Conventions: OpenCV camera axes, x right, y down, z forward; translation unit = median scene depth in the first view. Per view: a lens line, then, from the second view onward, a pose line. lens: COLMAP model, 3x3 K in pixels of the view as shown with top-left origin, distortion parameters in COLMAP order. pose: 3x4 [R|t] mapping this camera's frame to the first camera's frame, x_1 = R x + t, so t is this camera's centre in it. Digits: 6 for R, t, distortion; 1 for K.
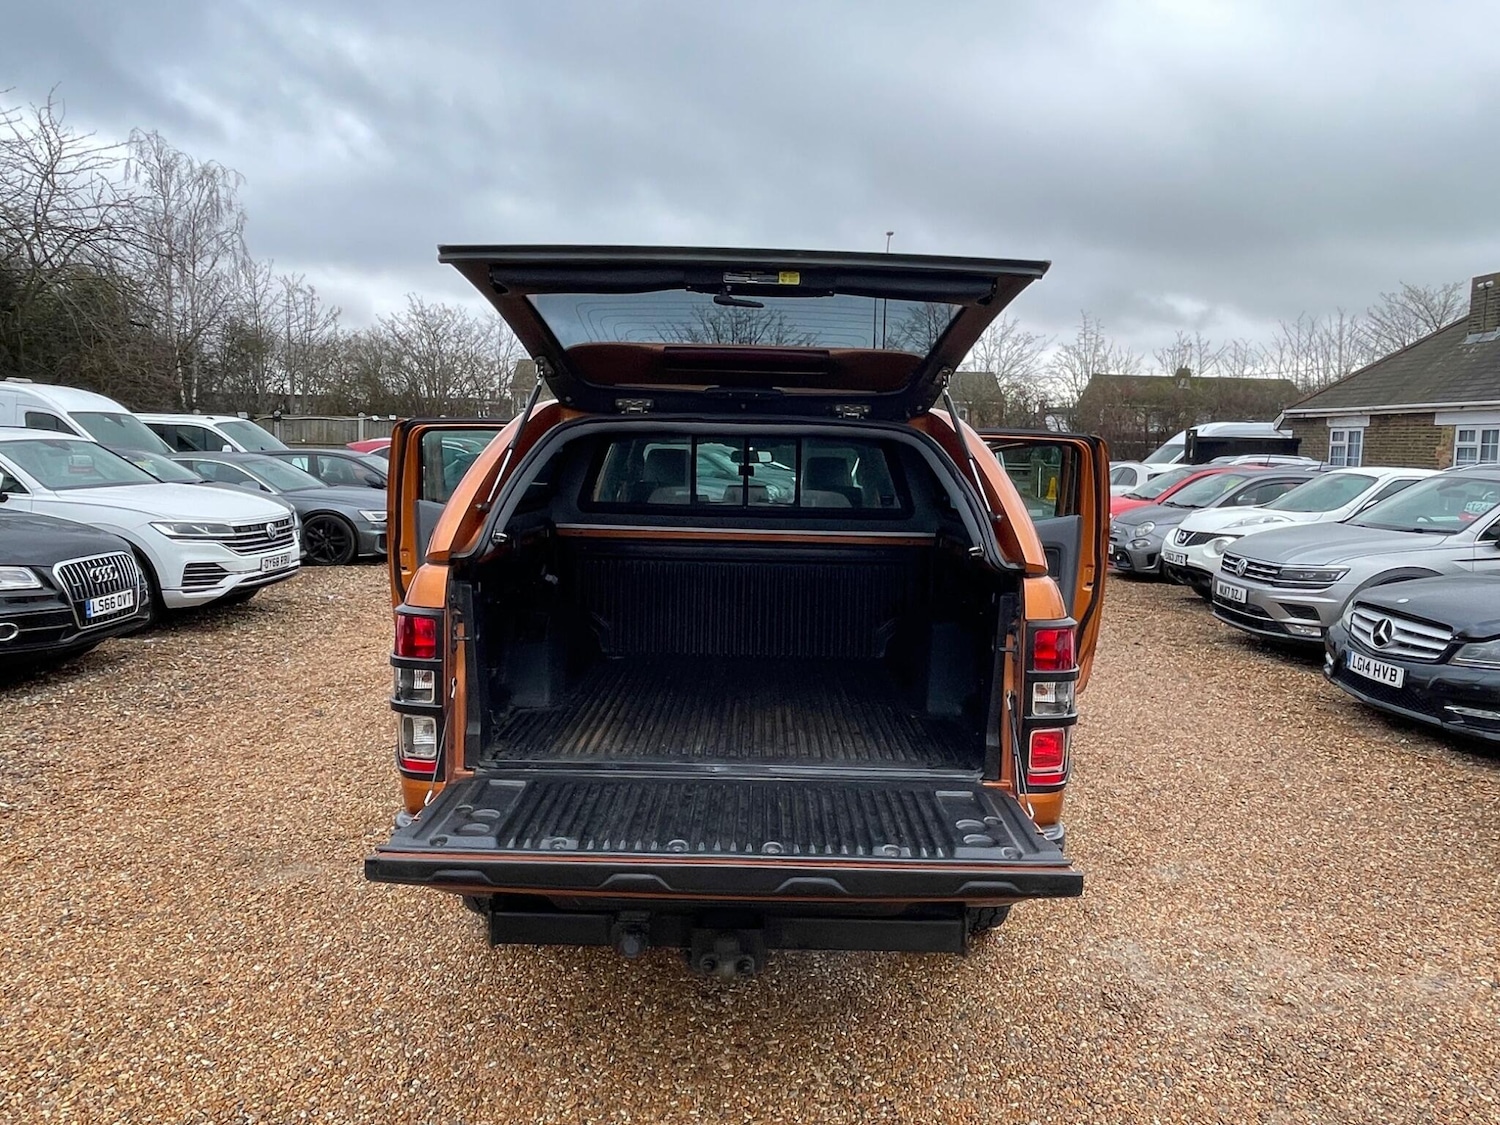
lens RADIAL K [[1058.6, 0, 746.2], [0, 1058.6, 550.9], [0, 0, 1]] dist [-0.002251, -0.009576]
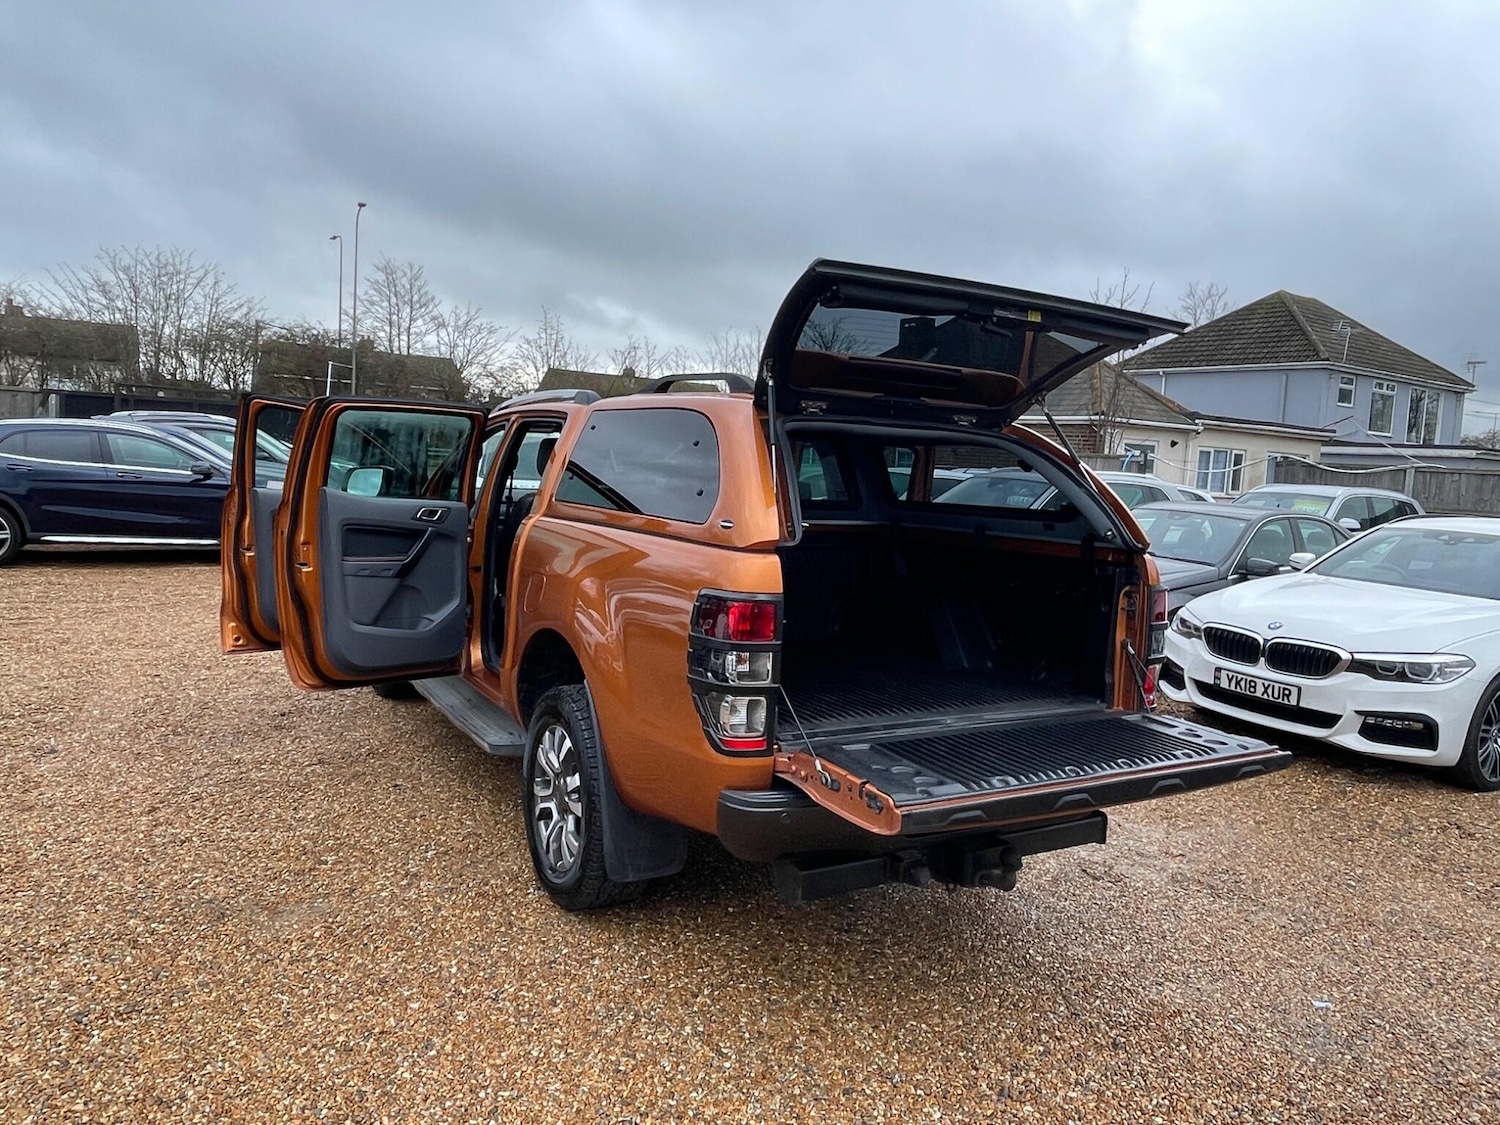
lens RADIAL K [[1068.4, 0, 749.2], [0, 1068.4, 535.6], [0, 0, 1]] dist [0.030513, -0.073276]
pose [[0.855610, -0.011731, 0.517487, -0.342908], [0.013978, 0.999902, -0.000444, -0.001468], [-0.517431, 0.007614, 0.855691, 0.035997]]
